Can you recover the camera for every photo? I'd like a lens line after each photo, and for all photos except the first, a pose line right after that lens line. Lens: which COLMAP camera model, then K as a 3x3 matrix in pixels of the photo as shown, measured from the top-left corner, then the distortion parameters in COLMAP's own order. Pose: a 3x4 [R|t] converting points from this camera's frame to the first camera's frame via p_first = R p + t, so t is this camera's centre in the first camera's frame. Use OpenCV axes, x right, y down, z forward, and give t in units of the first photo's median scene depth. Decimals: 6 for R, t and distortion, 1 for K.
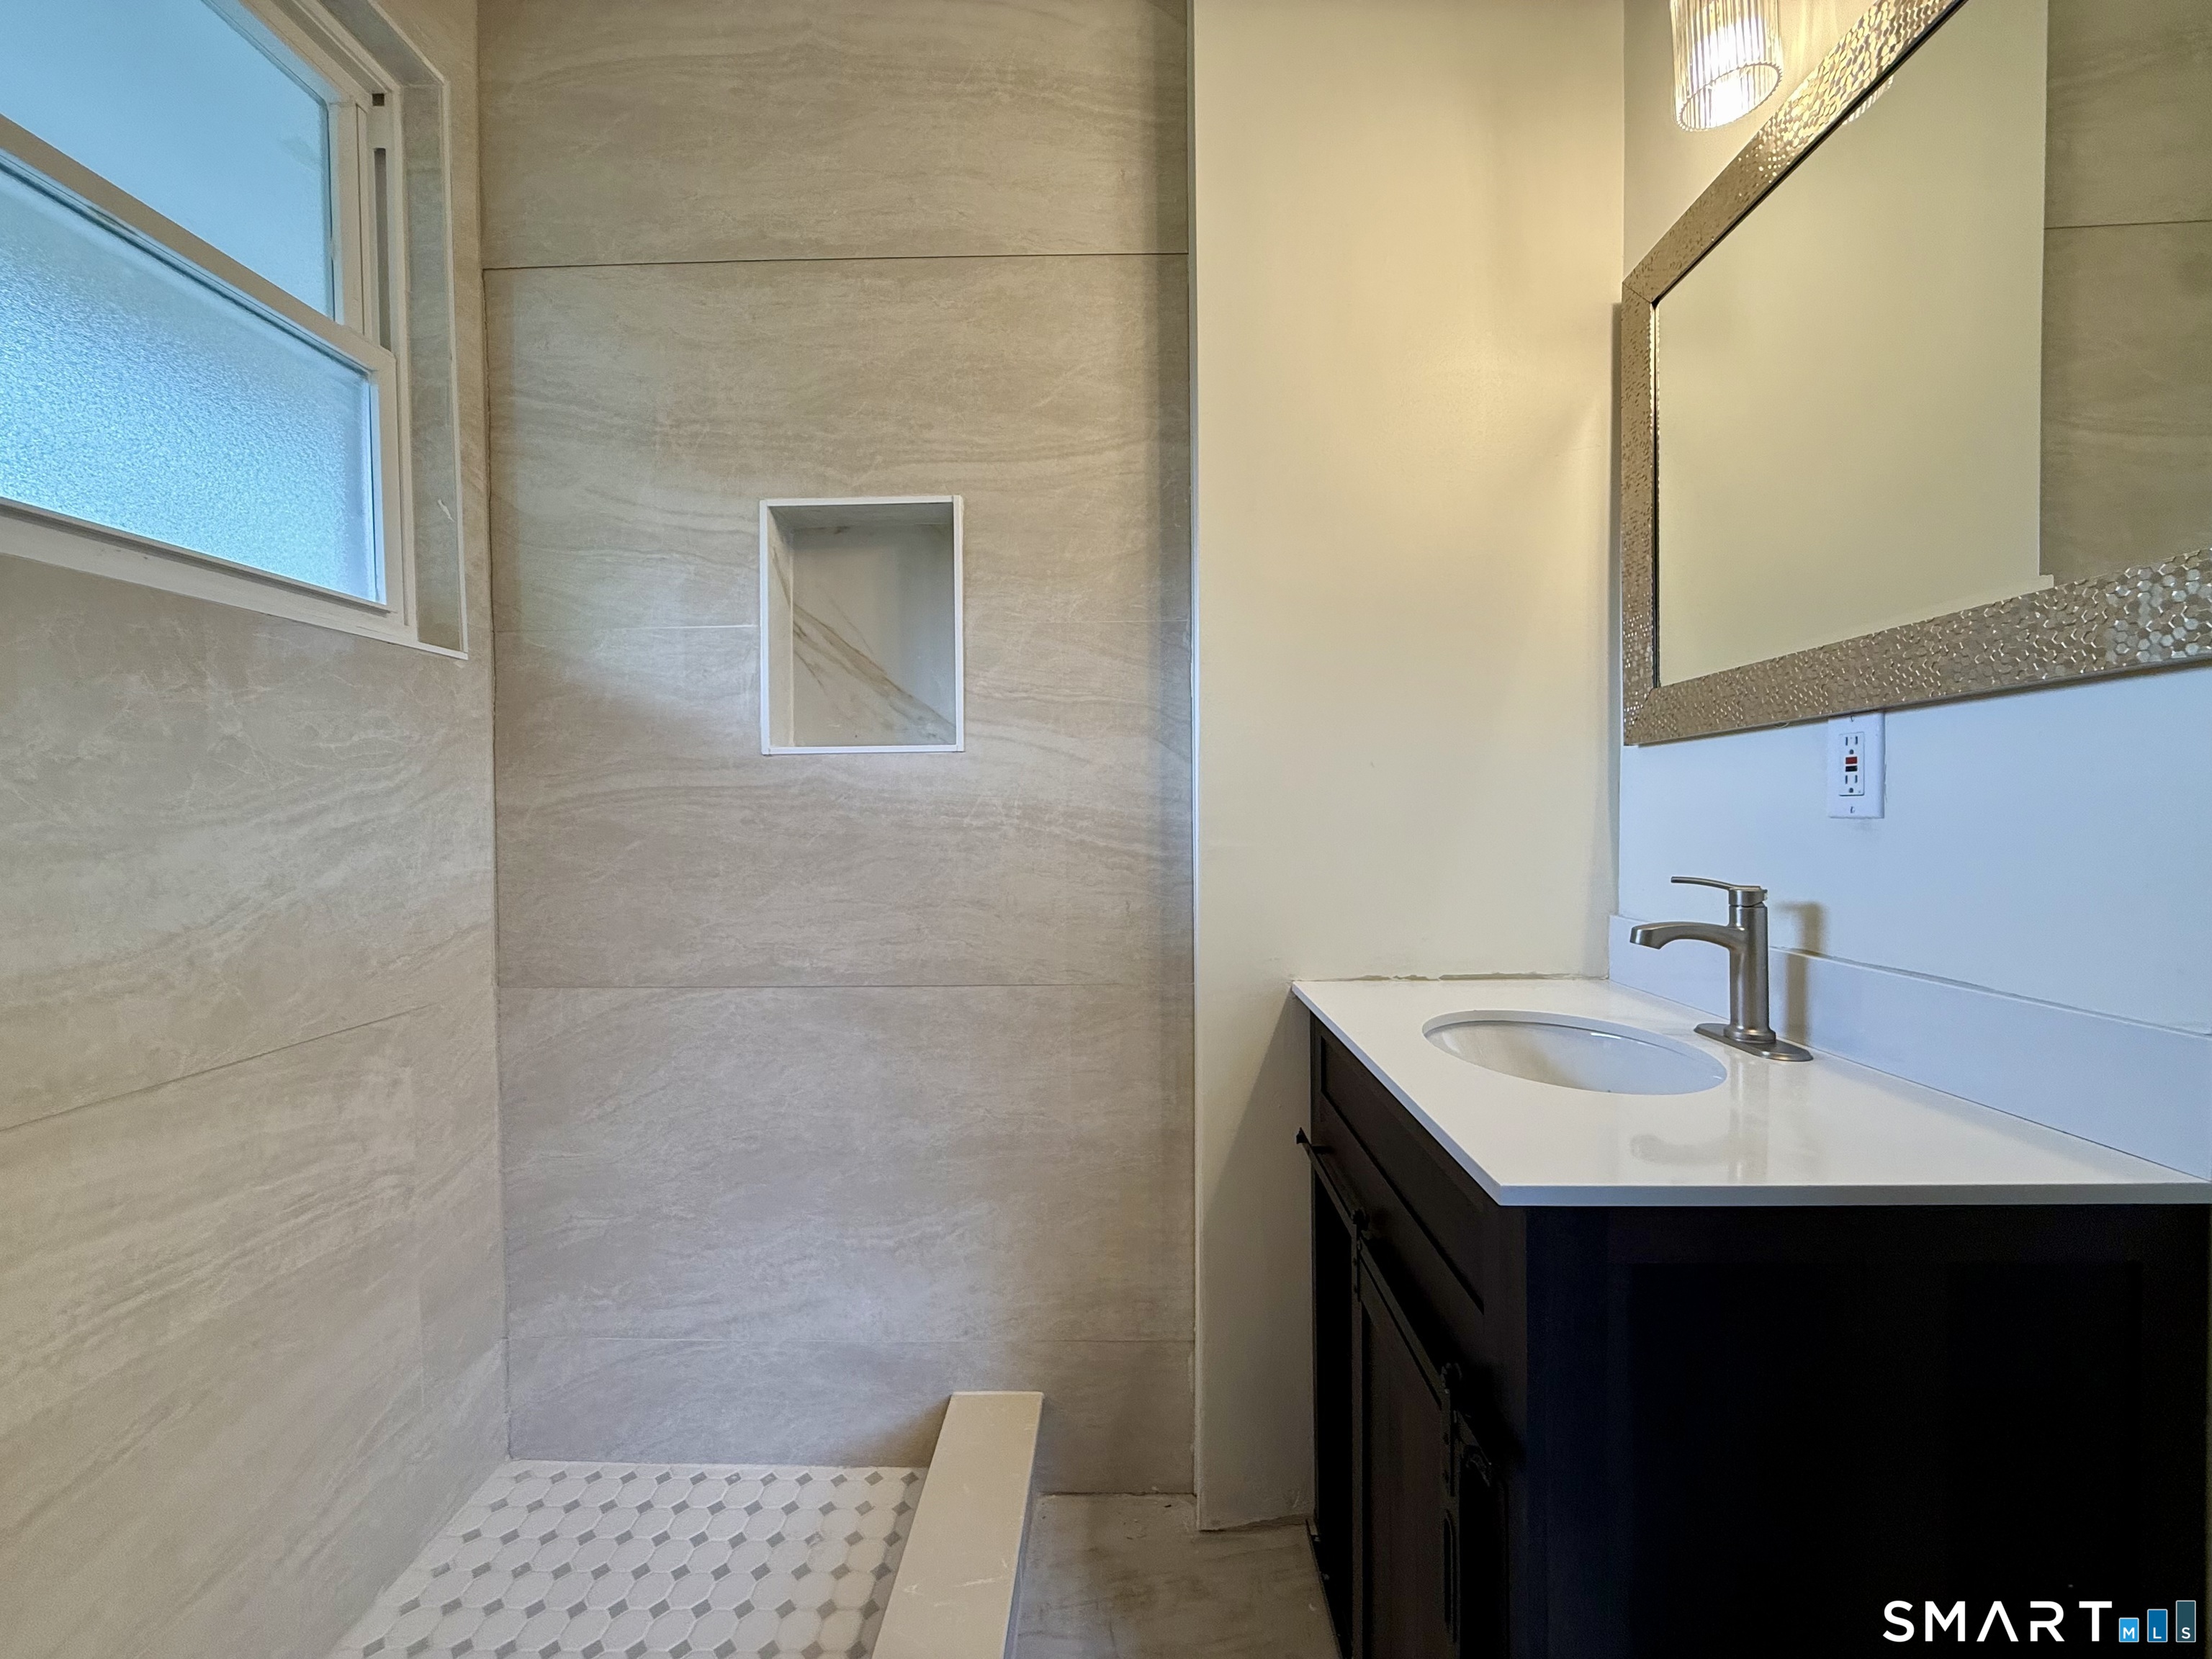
lens RADIAL K [[880.1, 0, 1103.0], [0, 880.1, 828.8], [0, 0, 1]] dist [-0.000153, -0.000338]
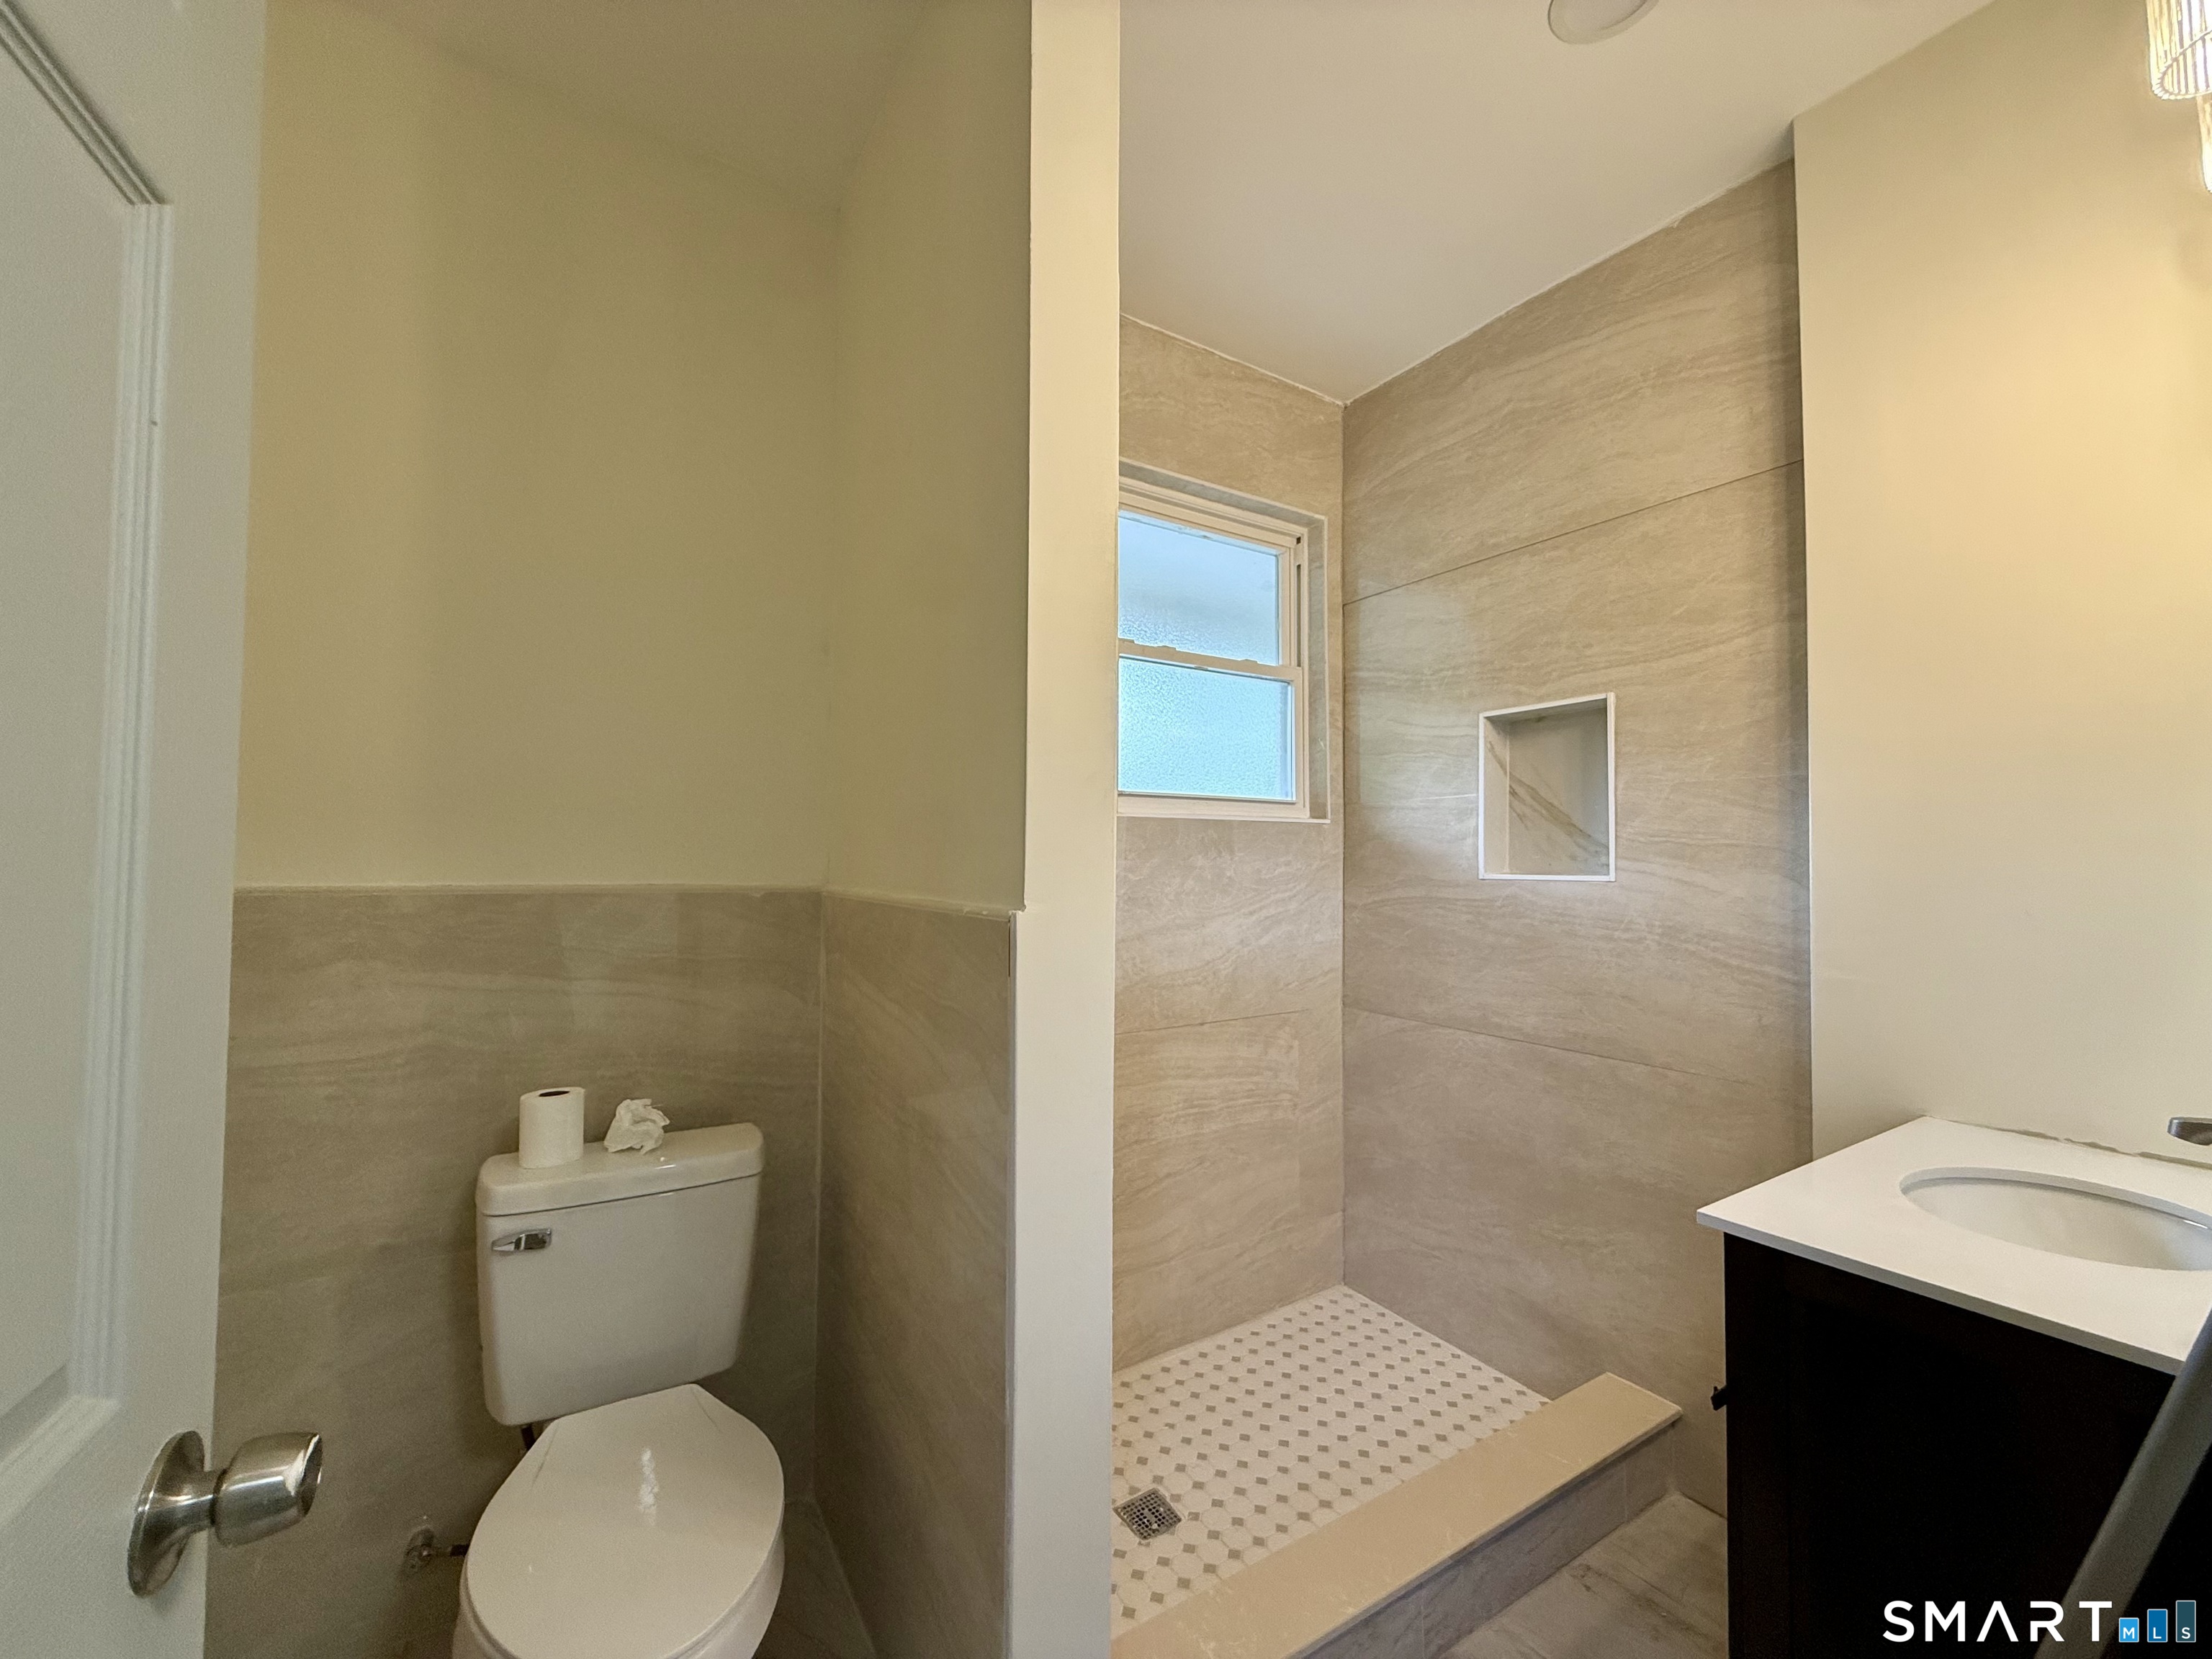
lens RADIAL K [[880.1, 0, 1103.0], [0, 880.1, 828.8], [0, 0, 1]] dist [-0.000153, -0.000338]
pose [[0.546156, -0.016076, -0.837529, 0.537490], [-0.029852, 0.998807, -0.038638, -0.093333], [0.837151, 0.046104, 0.545025, -0.381538]]
